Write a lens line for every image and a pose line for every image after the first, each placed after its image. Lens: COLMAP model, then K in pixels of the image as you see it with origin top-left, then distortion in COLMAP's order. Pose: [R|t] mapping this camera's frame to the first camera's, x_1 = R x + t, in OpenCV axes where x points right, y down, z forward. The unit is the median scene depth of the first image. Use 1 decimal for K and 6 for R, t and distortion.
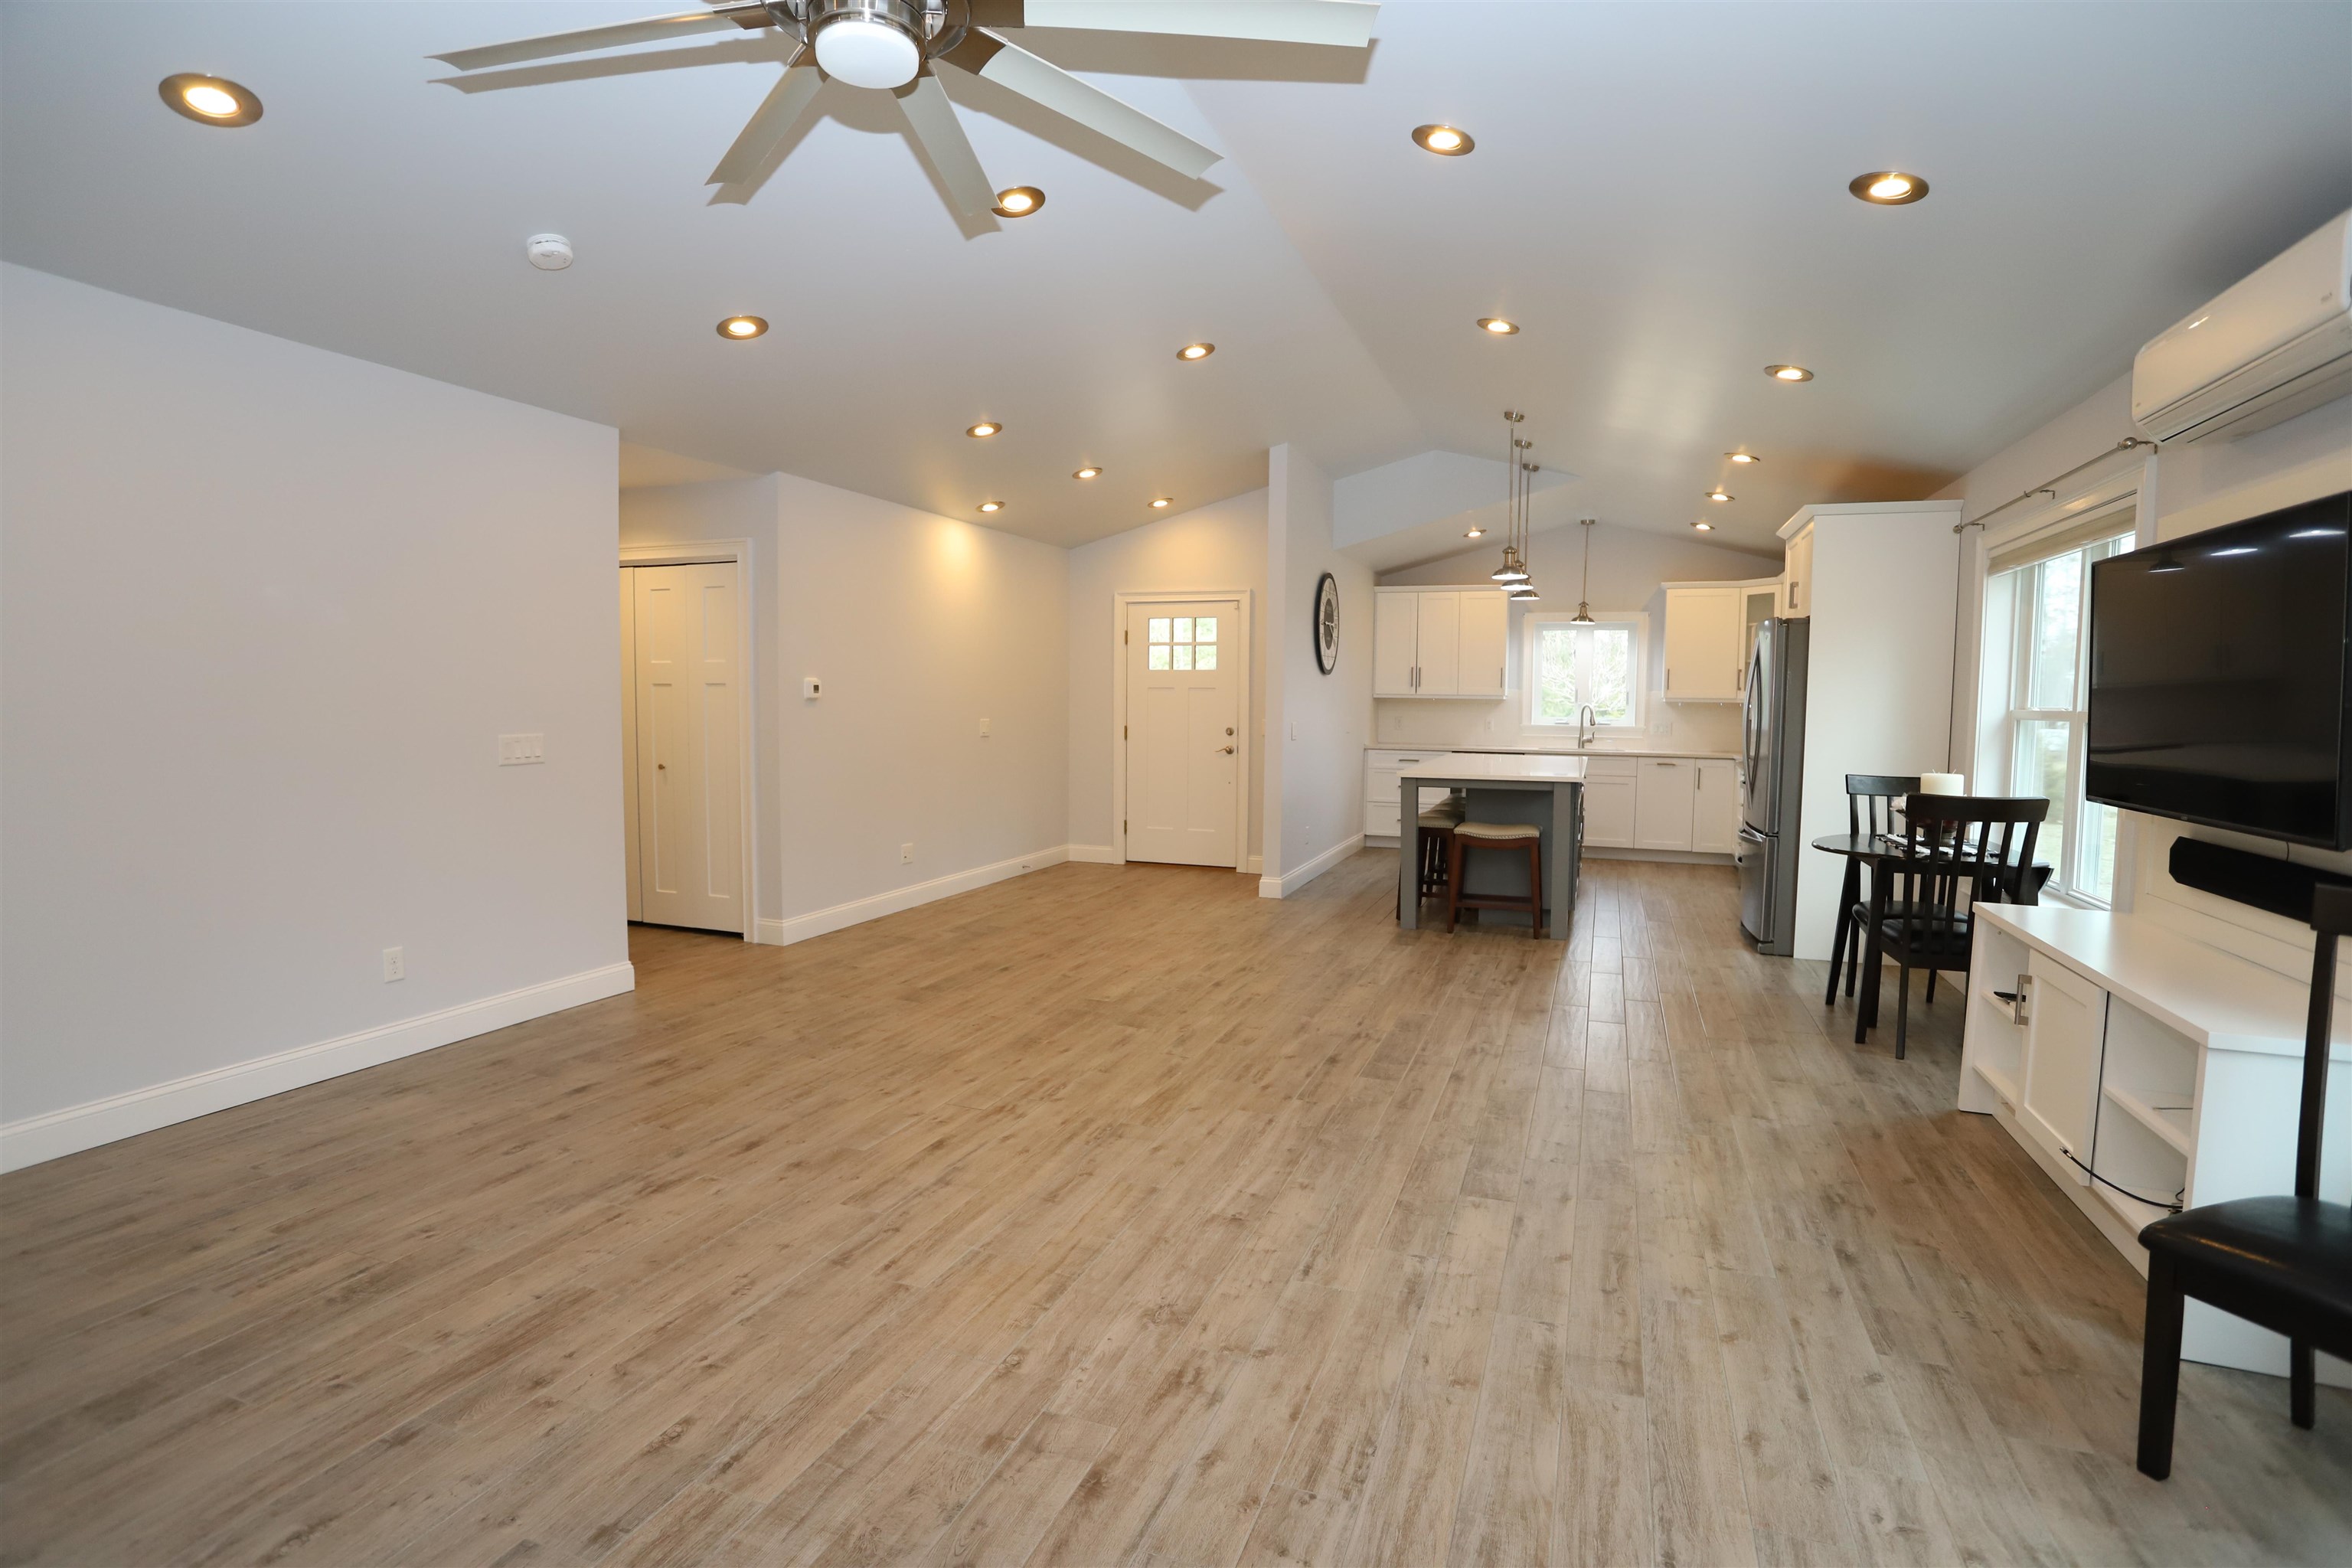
lens RADIAL K [[1143.4, 0, 1174.7], [0, 1143.4, 754.7], [0, 0, 1]] dist [-0.063638, 0.024779]
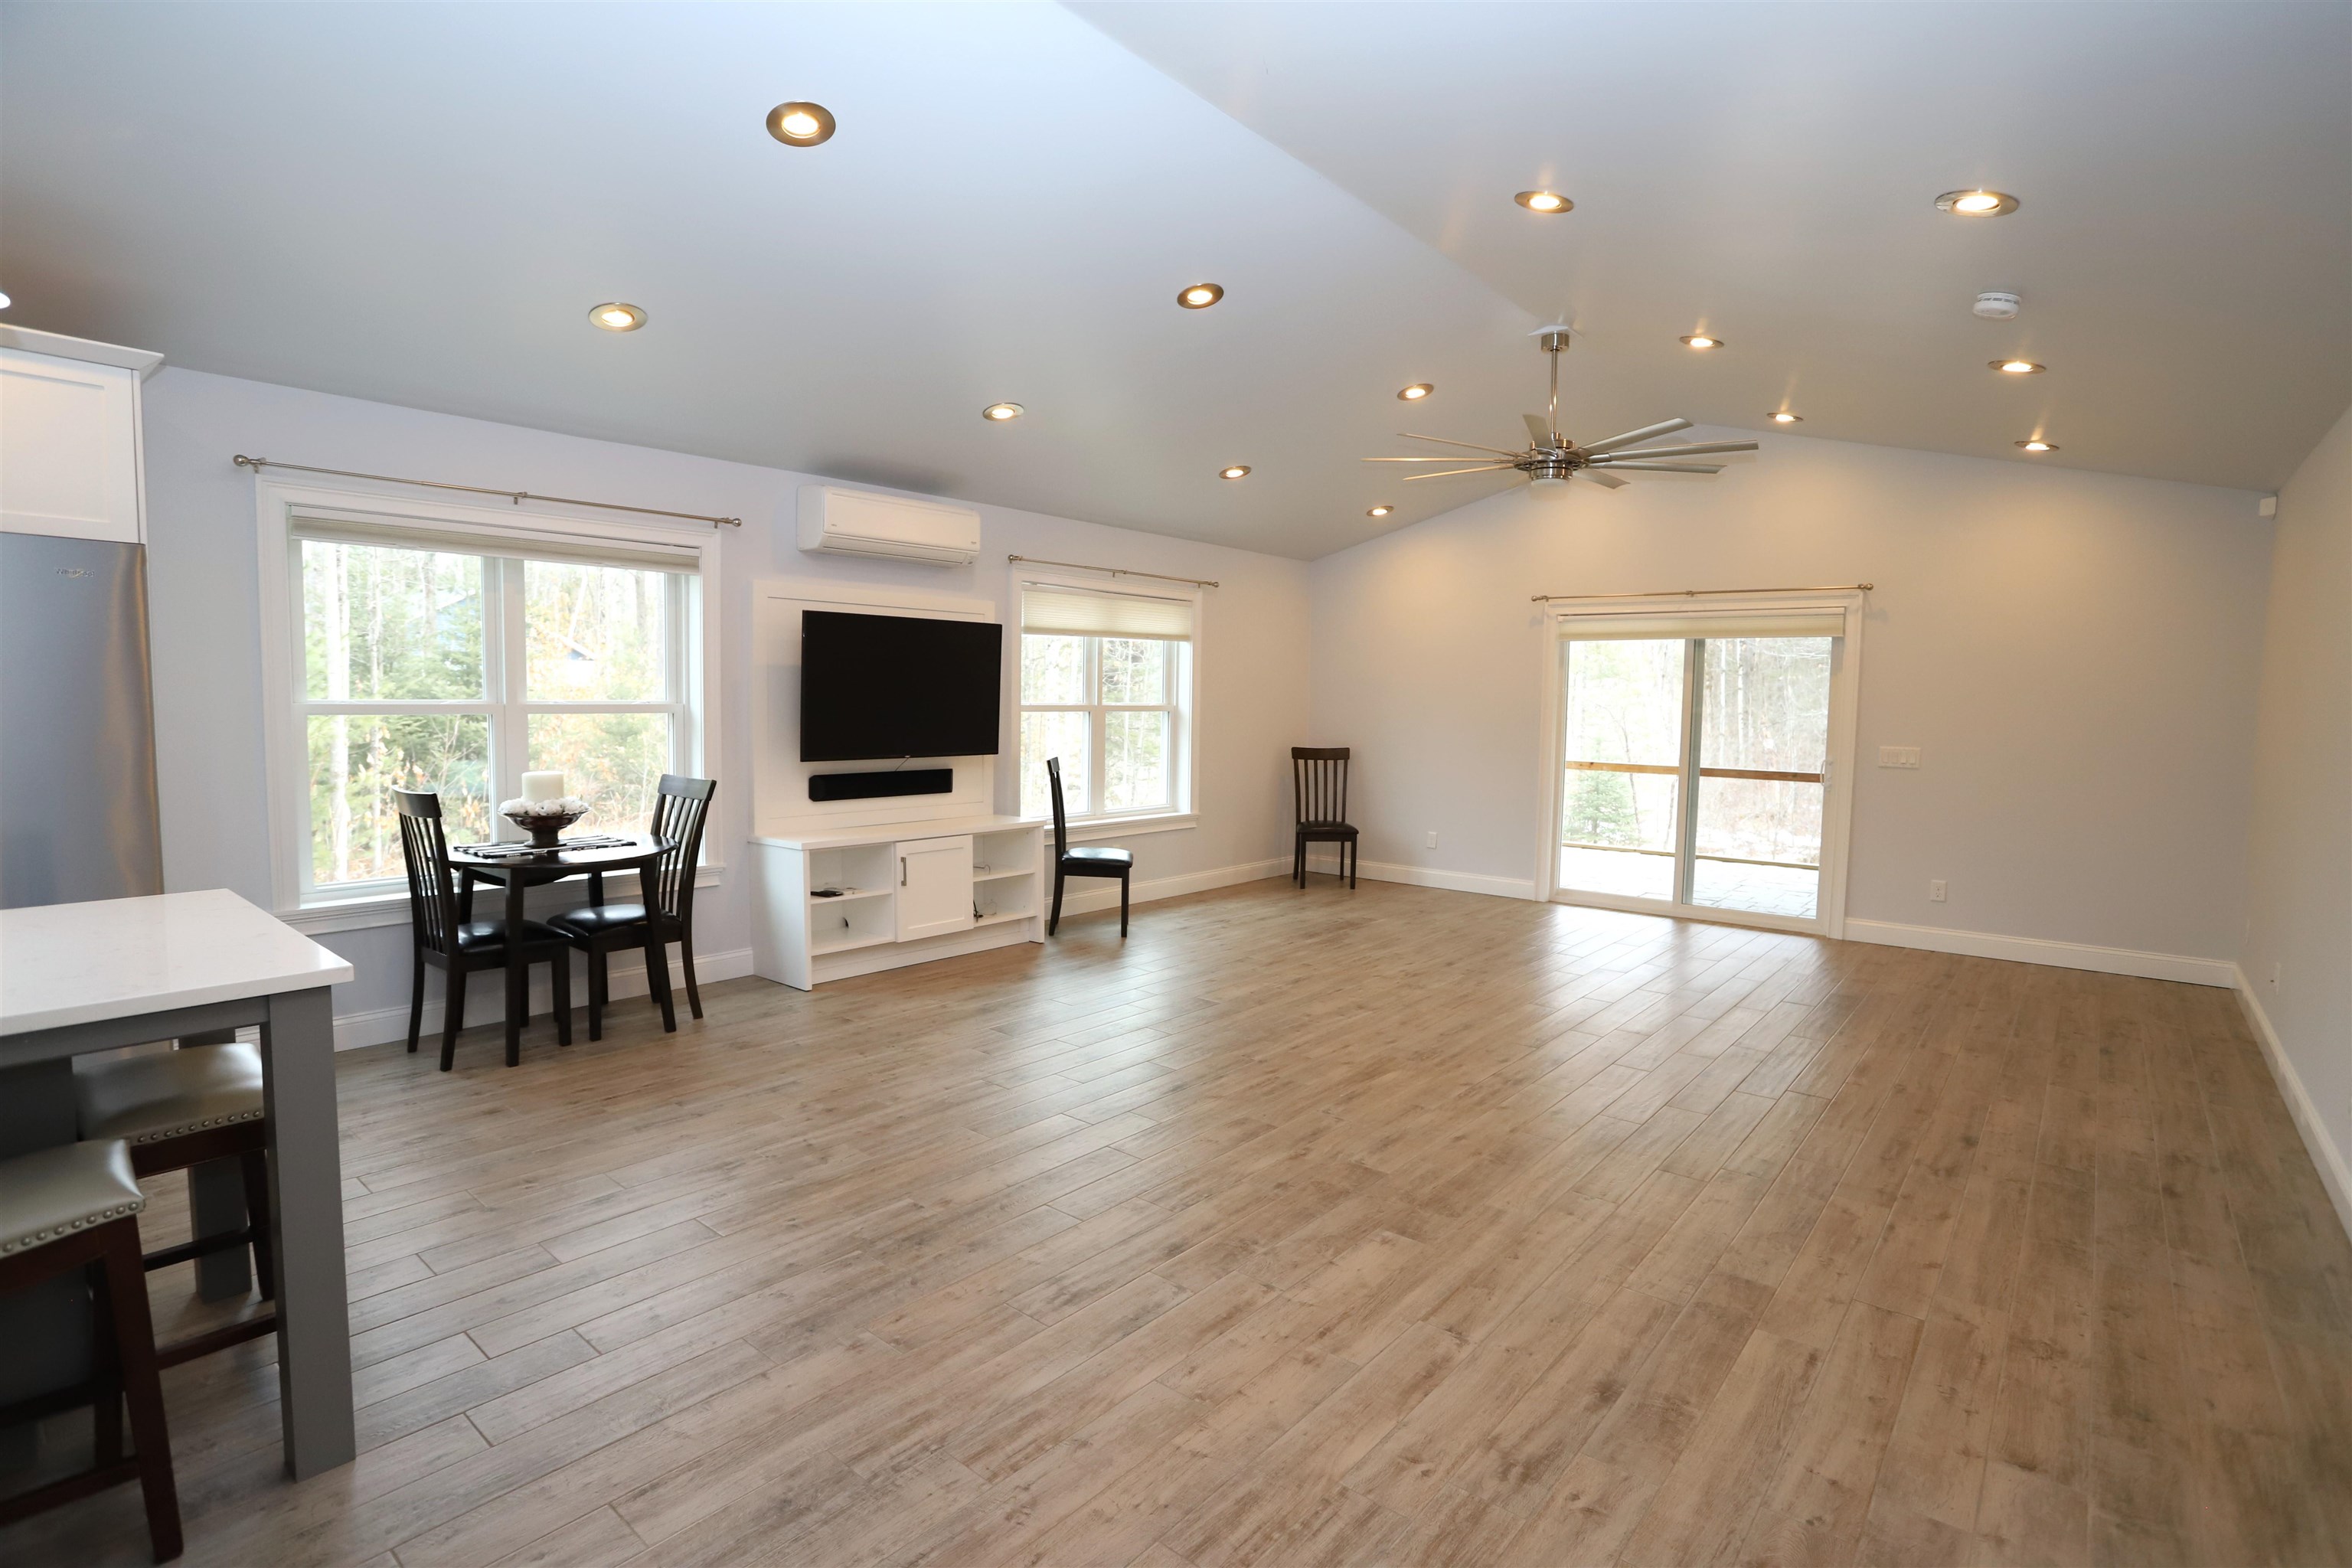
lens RADIAL K [[1143.4, 0, 1177.0], [0, 1143.4, 783.3], [0, 0, 1]] dist [-0.063638, 0.024779]
pose [[-0.944672, -0.050588, 0.324092, -0.150882], [-0.009324, 0.991778, 0.127632, -0.104607], [-0.327884, 0.117549, -0.937376, 1.750186]]
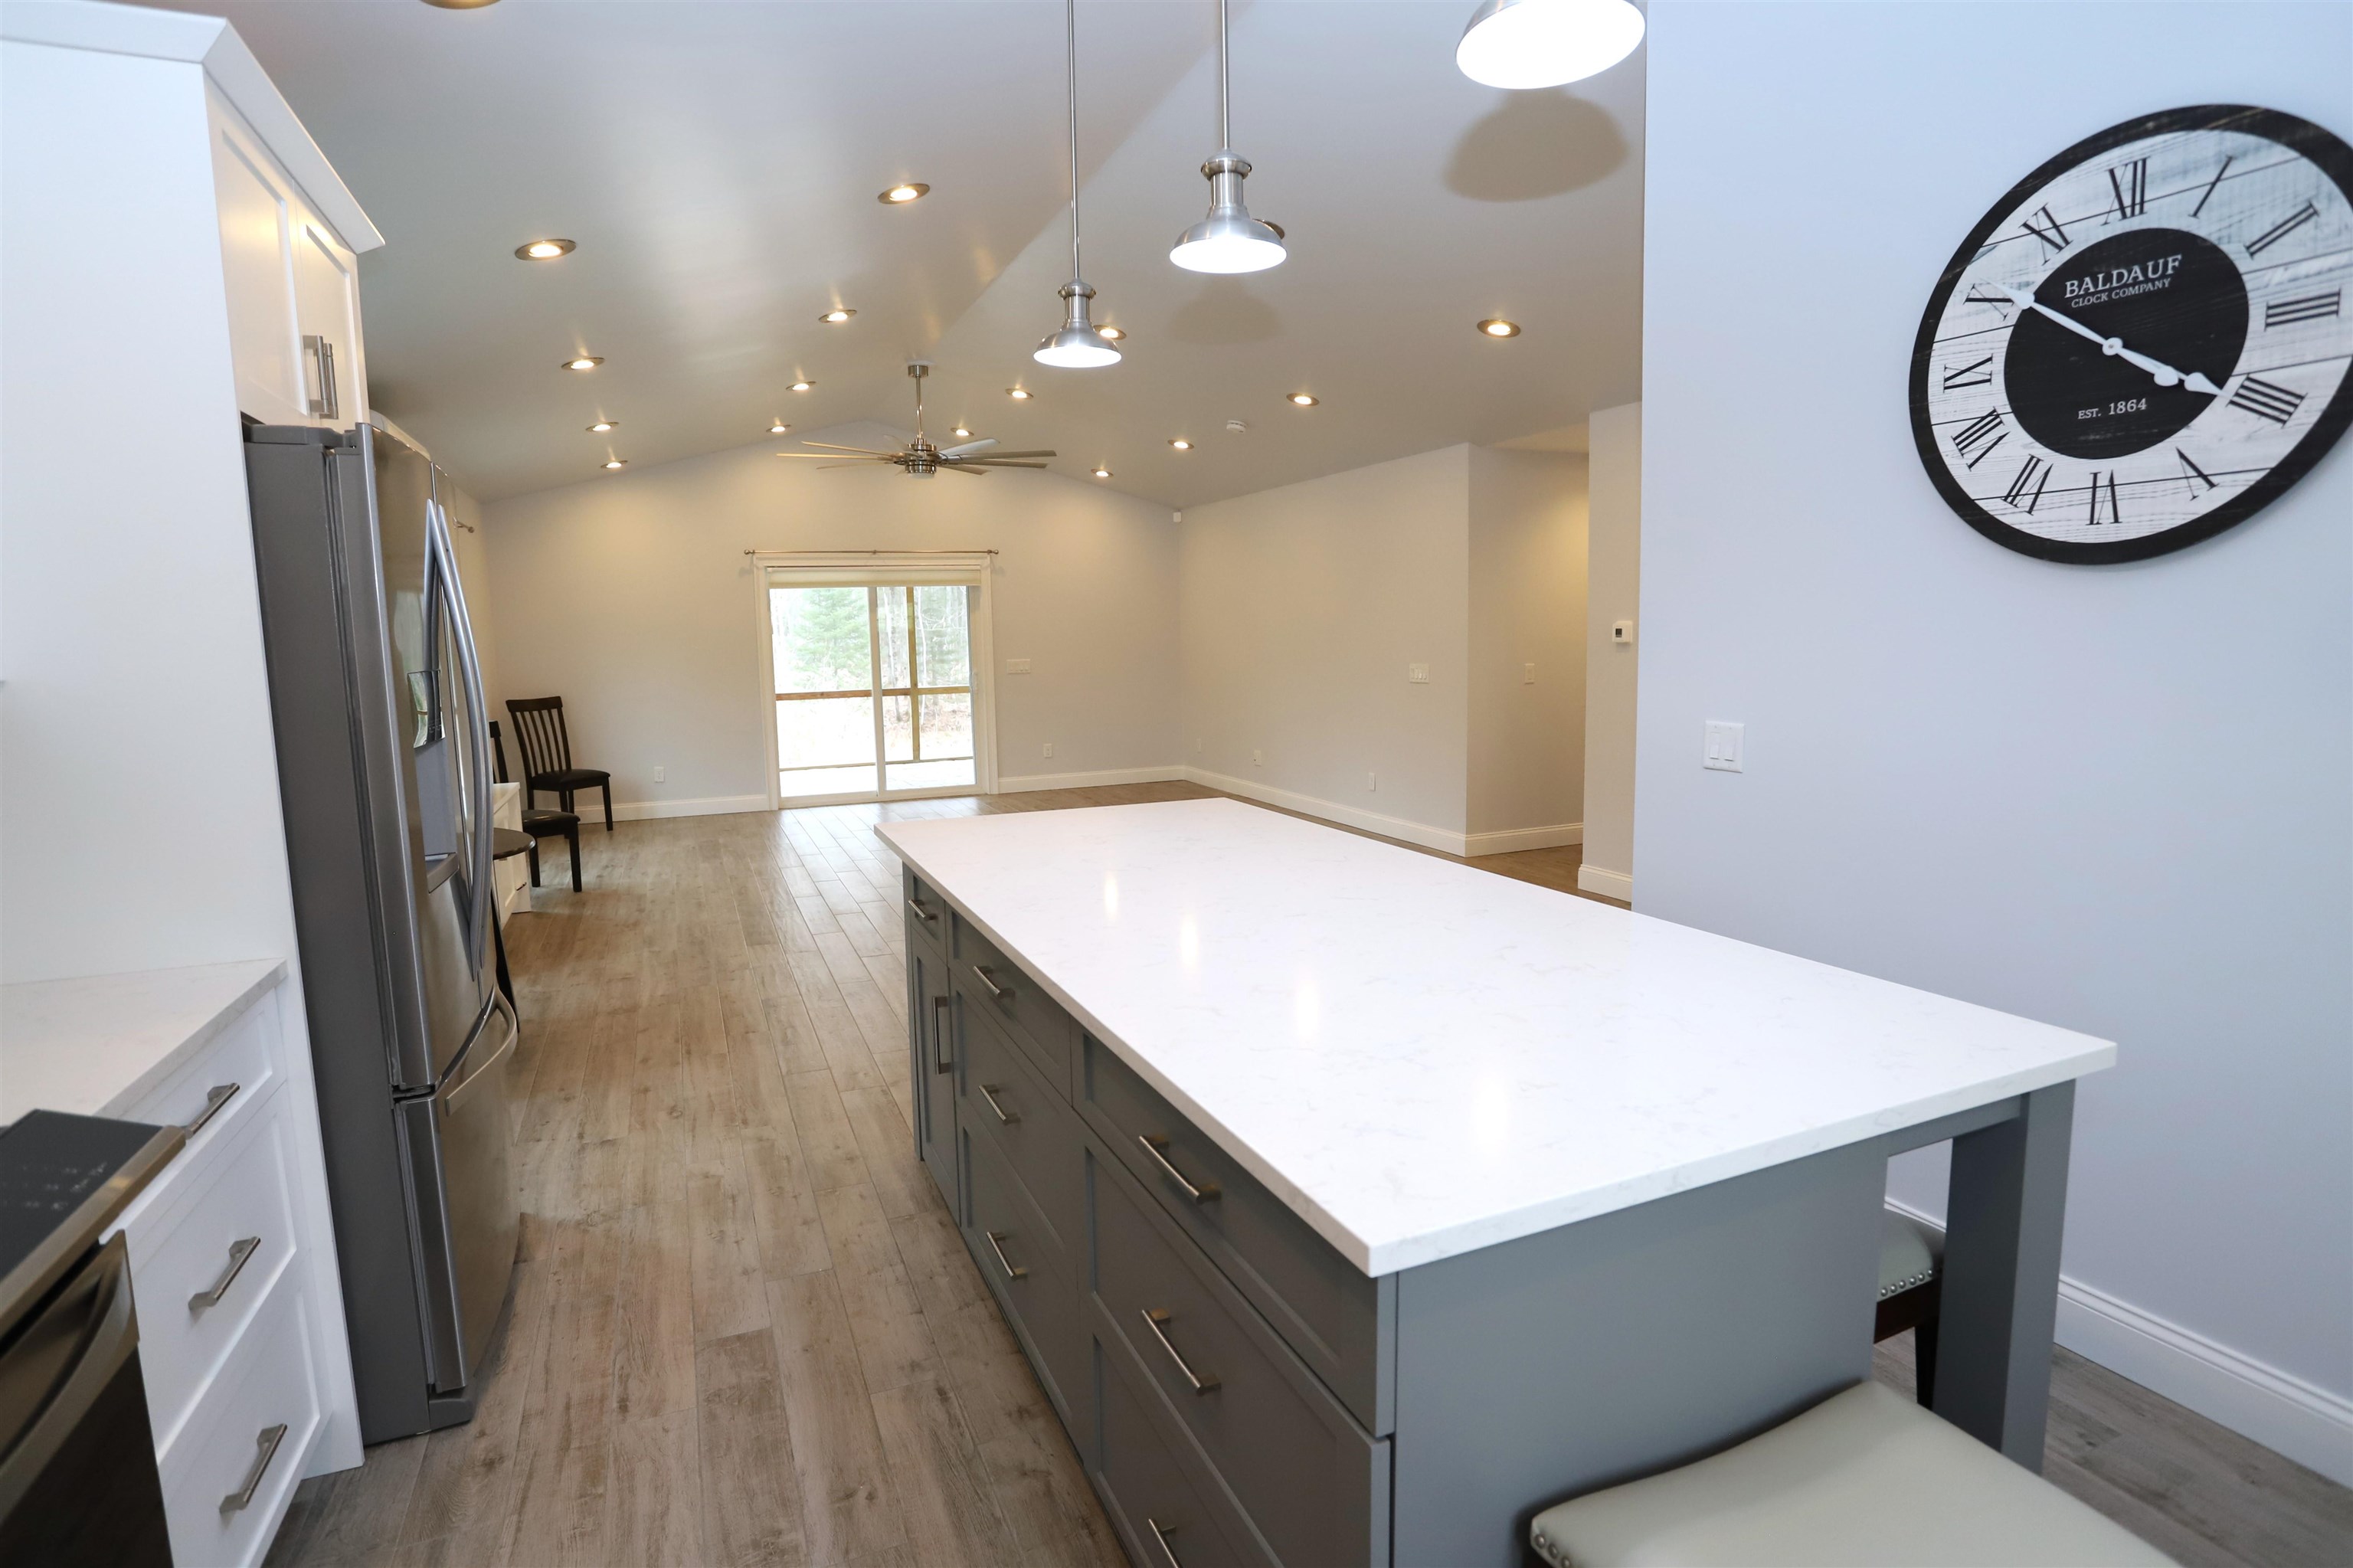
lens RADIAL K [[1143.9, 0, 1159.1], [0, 1143.9, 771.4], [0, 0, 1]] dist [-0.063638, 0.024779]
pose [[-0.715481, 0.090939, -0.692689, 0.837388], [-0.021235, 0.988203, 0.151669, -0.110141], [0.698310, 0.123226, -0.705109, 1.969409]]
